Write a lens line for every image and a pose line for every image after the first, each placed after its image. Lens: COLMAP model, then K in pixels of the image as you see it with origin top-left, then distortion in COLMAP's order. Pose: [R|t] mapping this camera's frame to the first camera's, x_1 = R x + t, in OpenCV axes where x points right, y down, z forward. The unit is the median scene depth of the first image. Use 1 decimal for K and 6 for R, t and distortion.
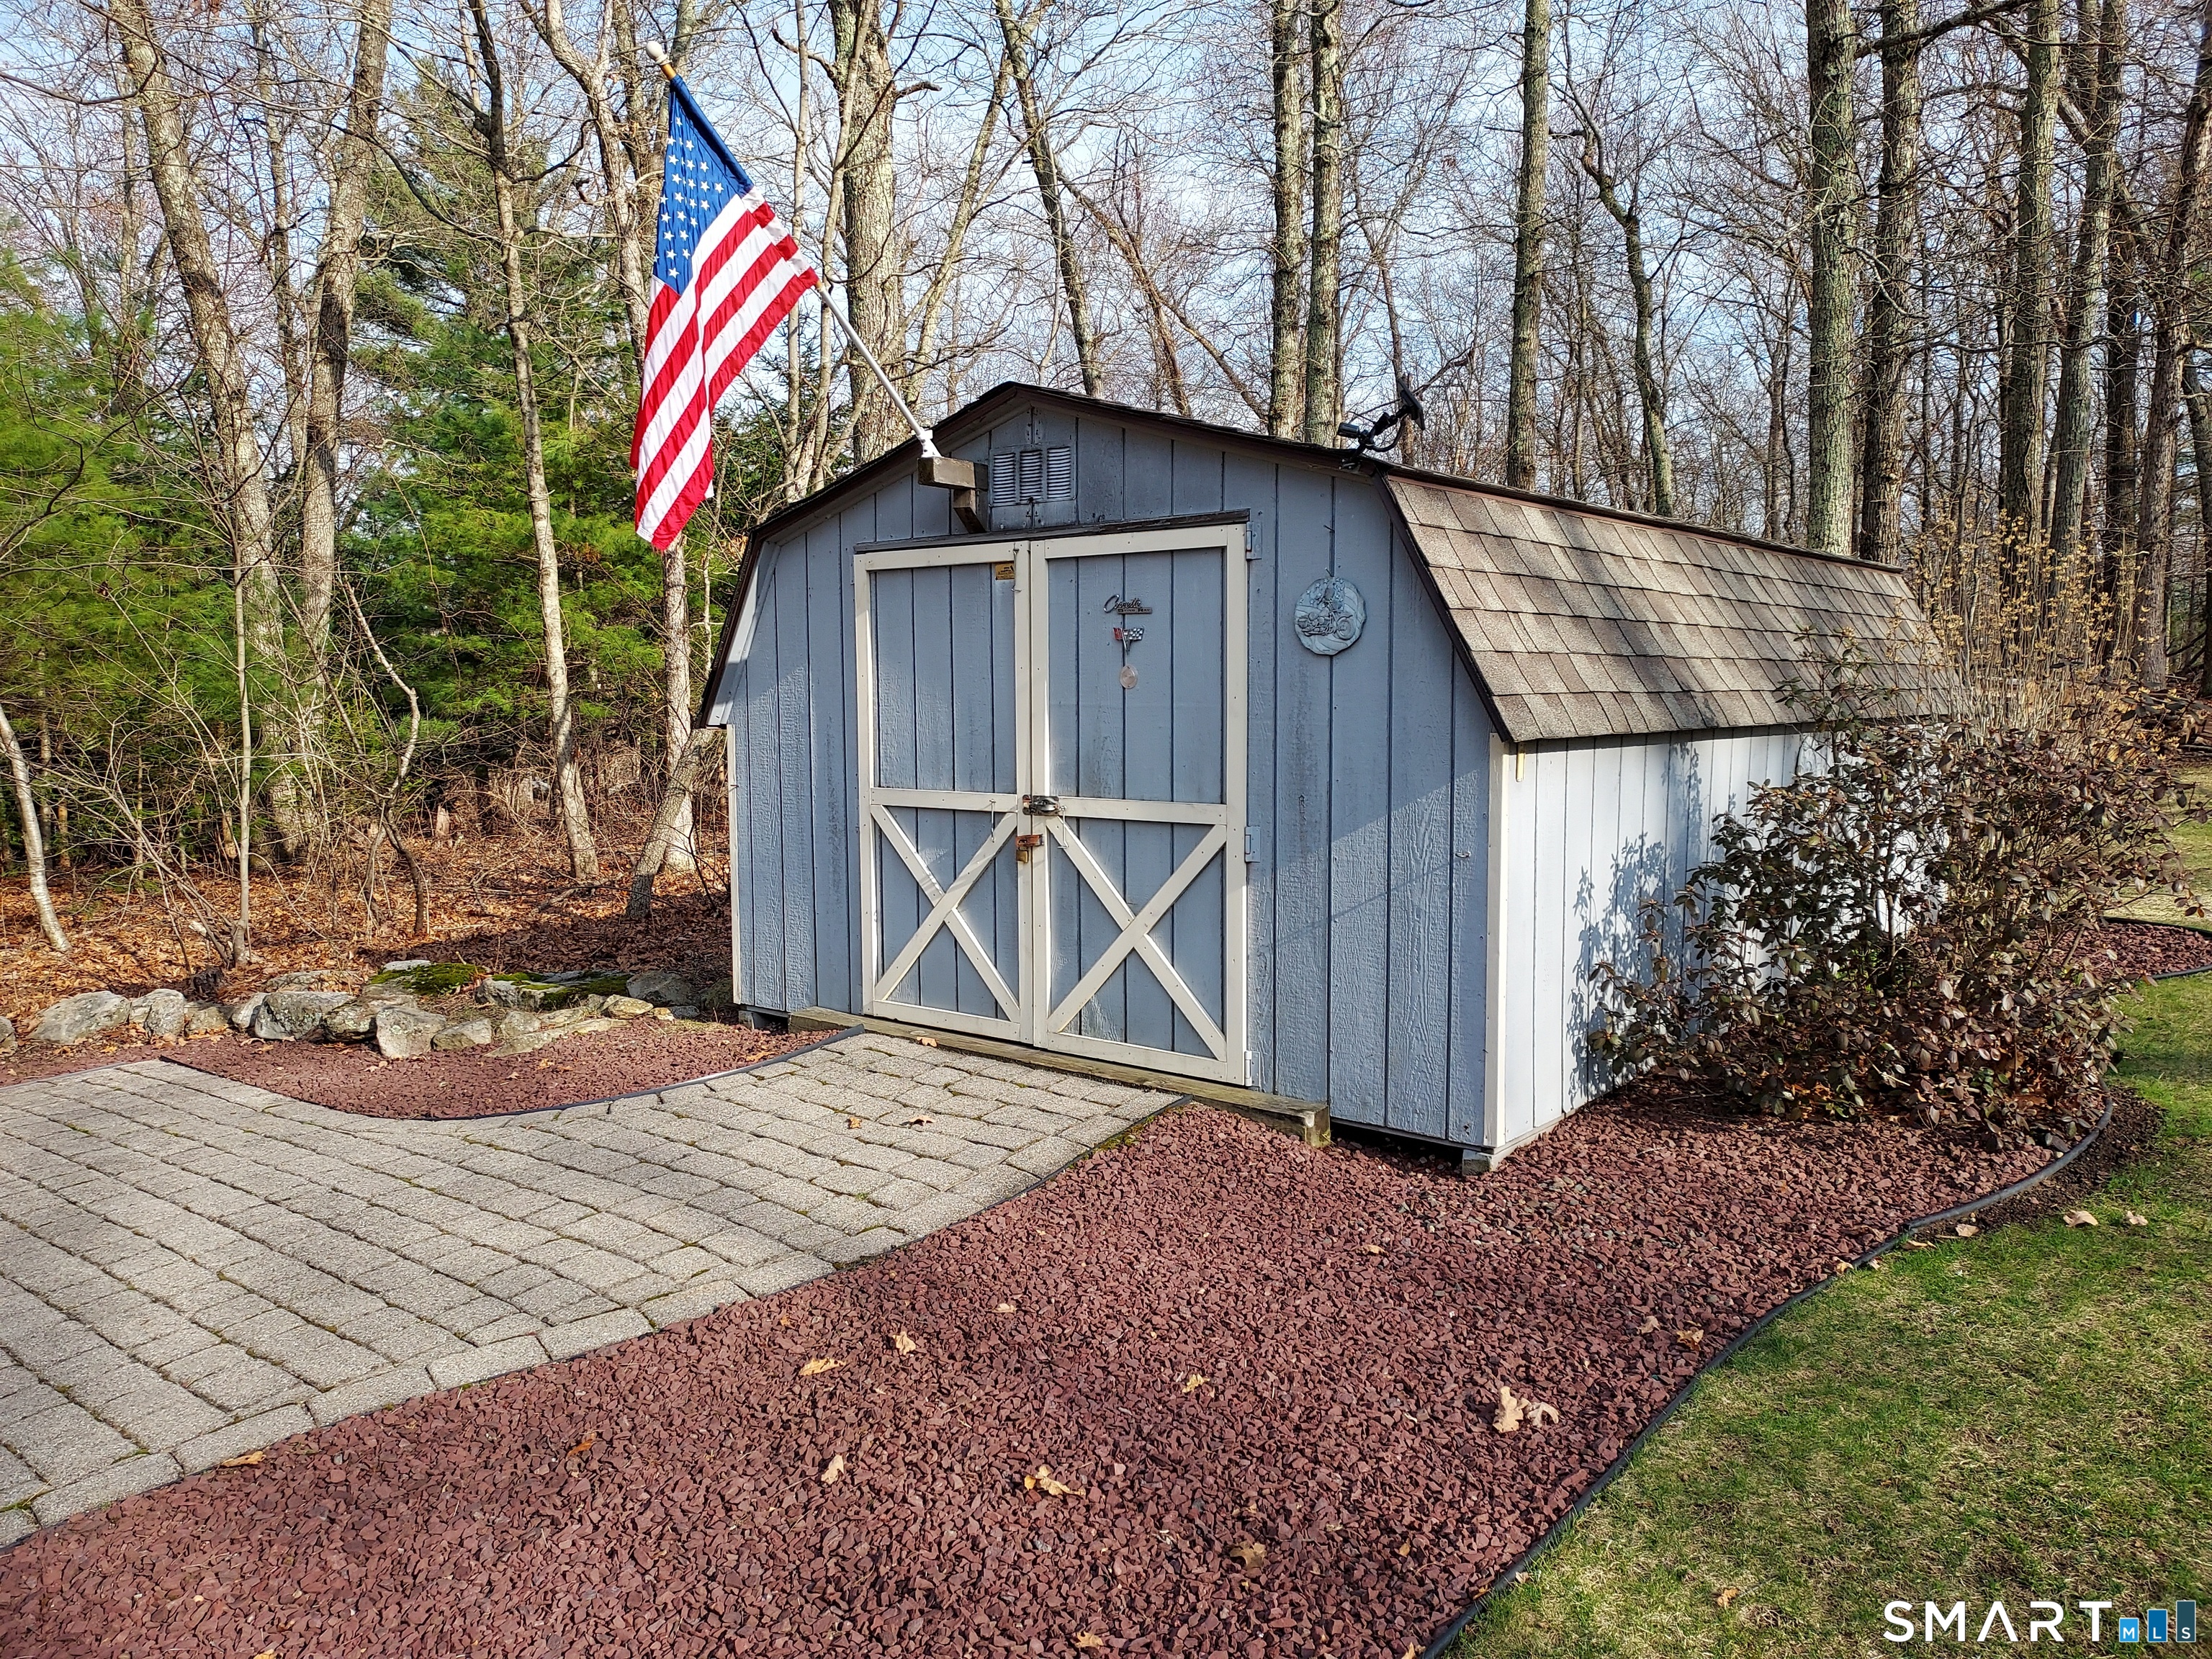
lens RADIAL K [[1608.5, 0, 1106.0], [0, 1608.5, 829.5], [0, 0, 1]] dist [0.126499, -0.161519]
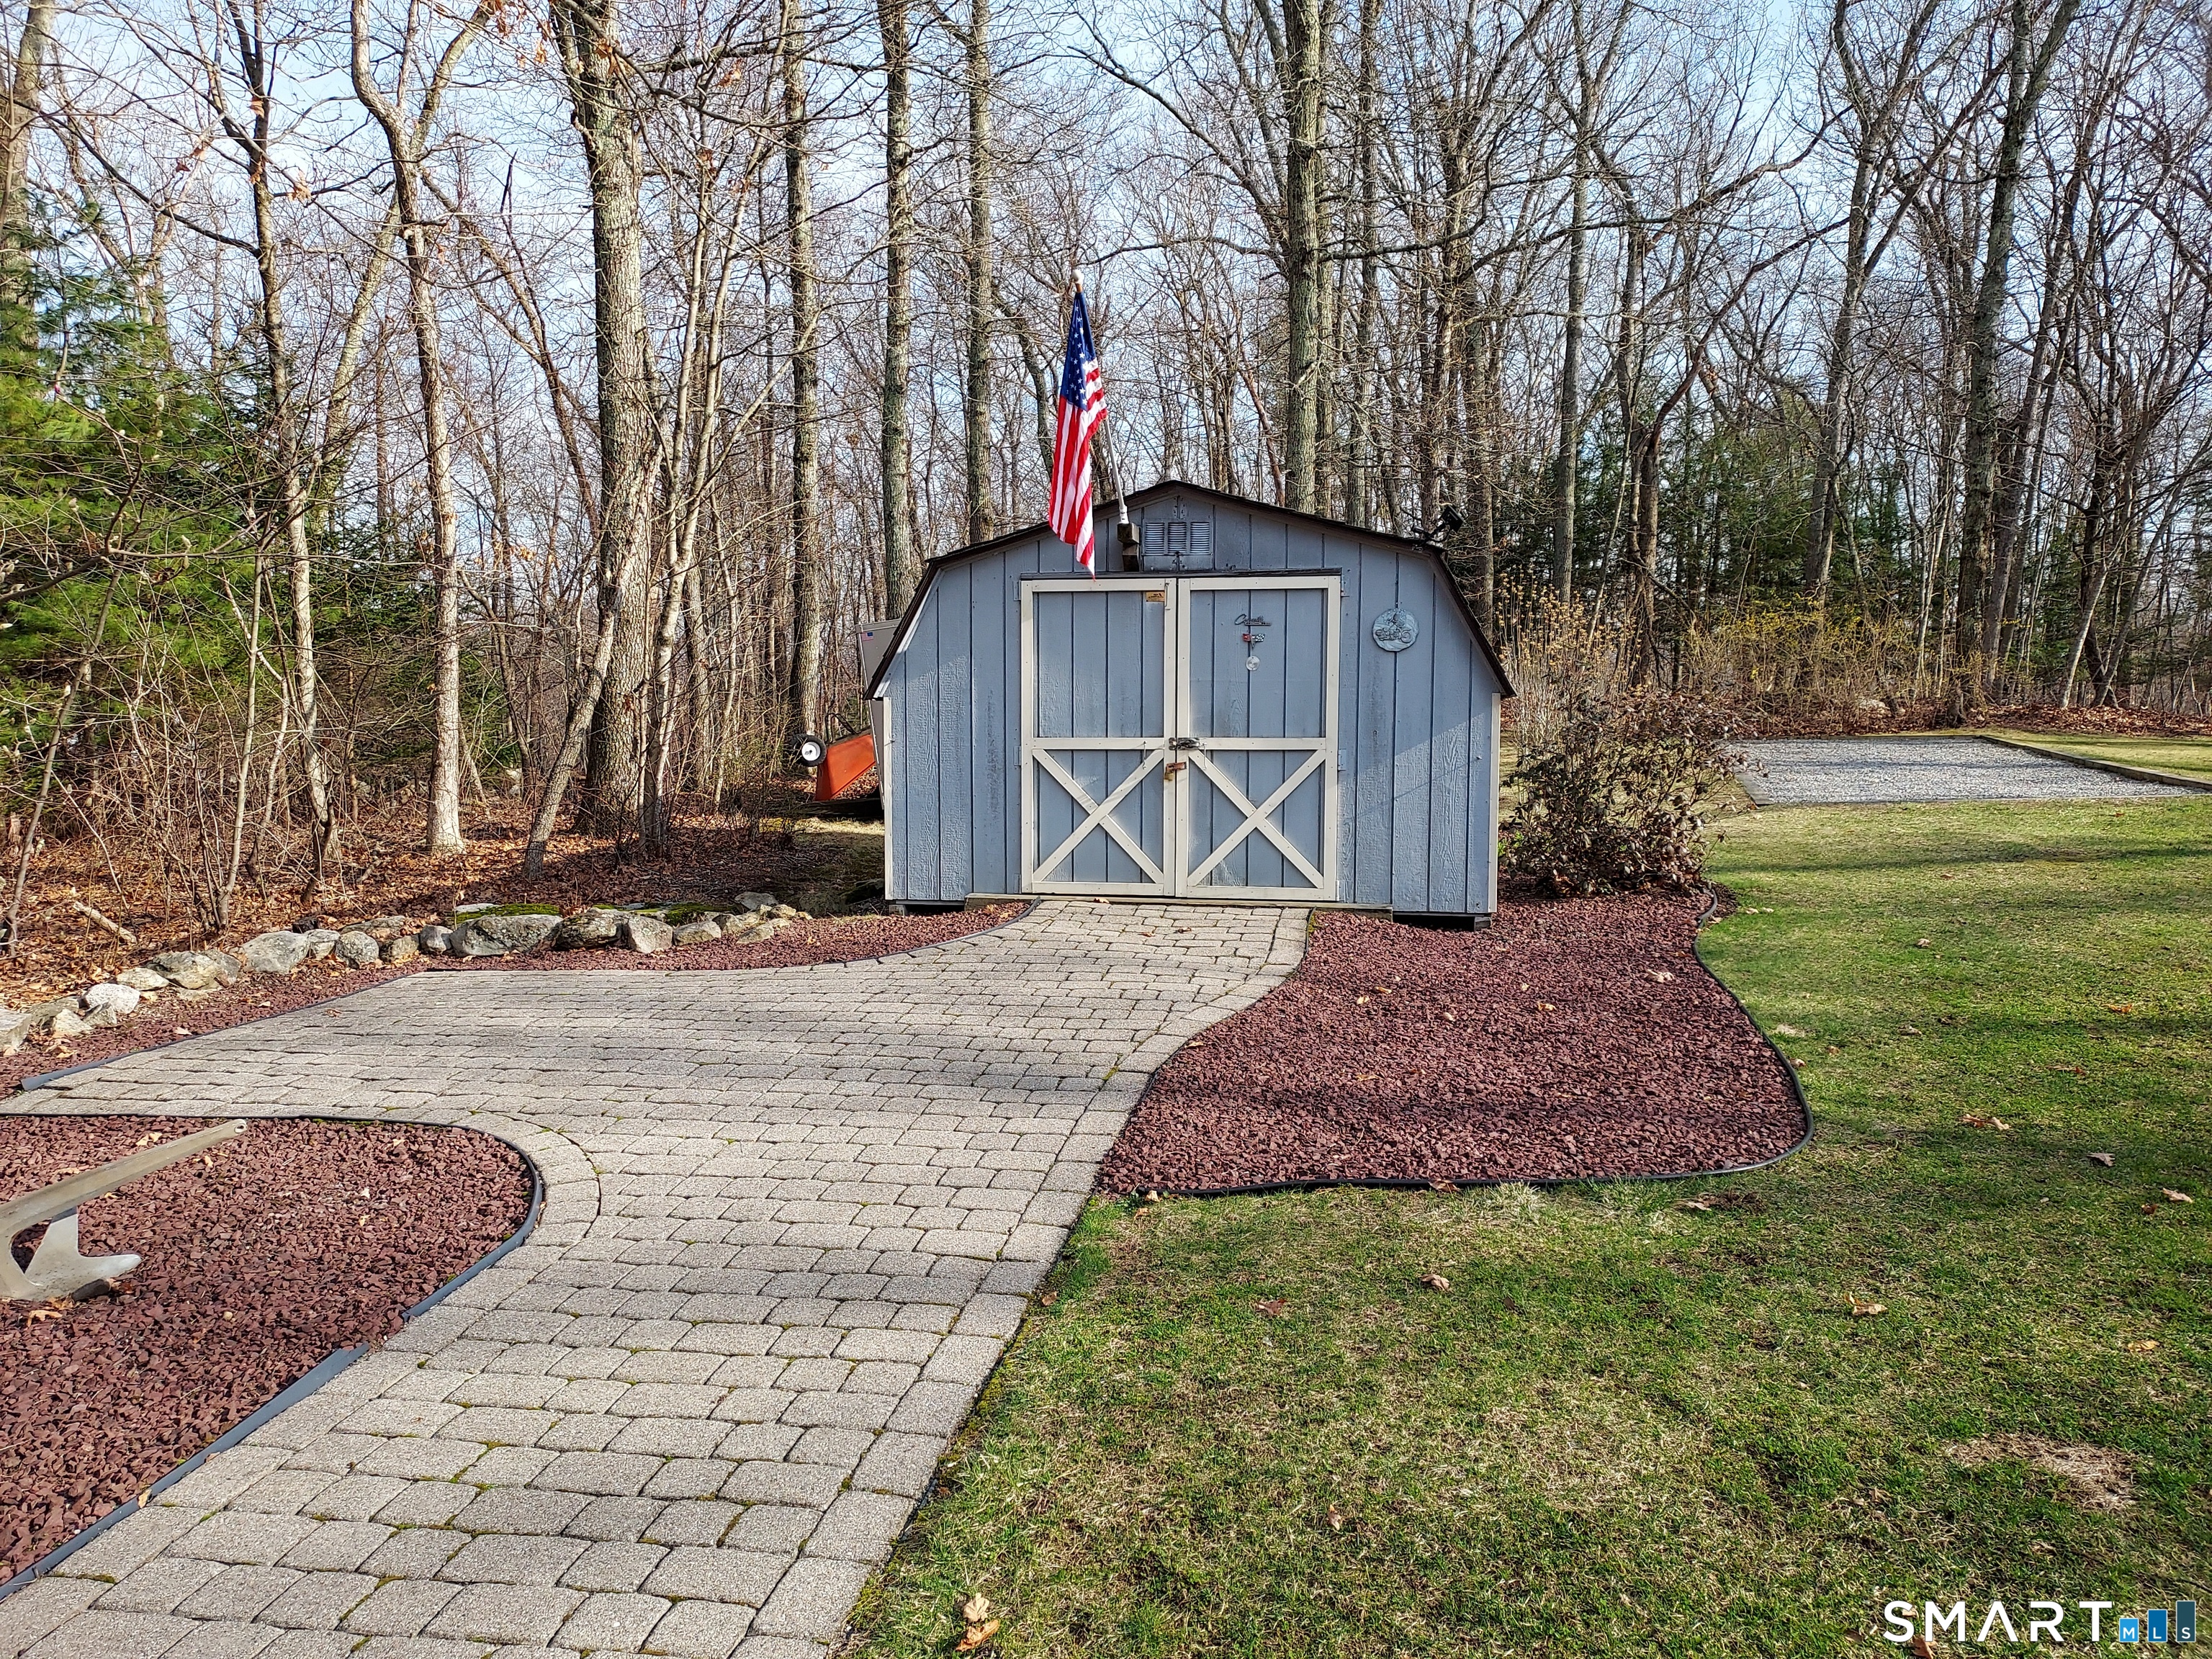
lens RADIAL K [[1608.5, 0, 1106.0], [0, 1608.5, 829.5], [0, 0, 1]] dist [0.126499, -0.161519]
pose [[0.877536, -0.031379, 0.478482, -0.886222], [0.038522, 0.999245, -0.005118, 0.076110], [-0.477960, 0.022924, 0.878082, -0.369751]]
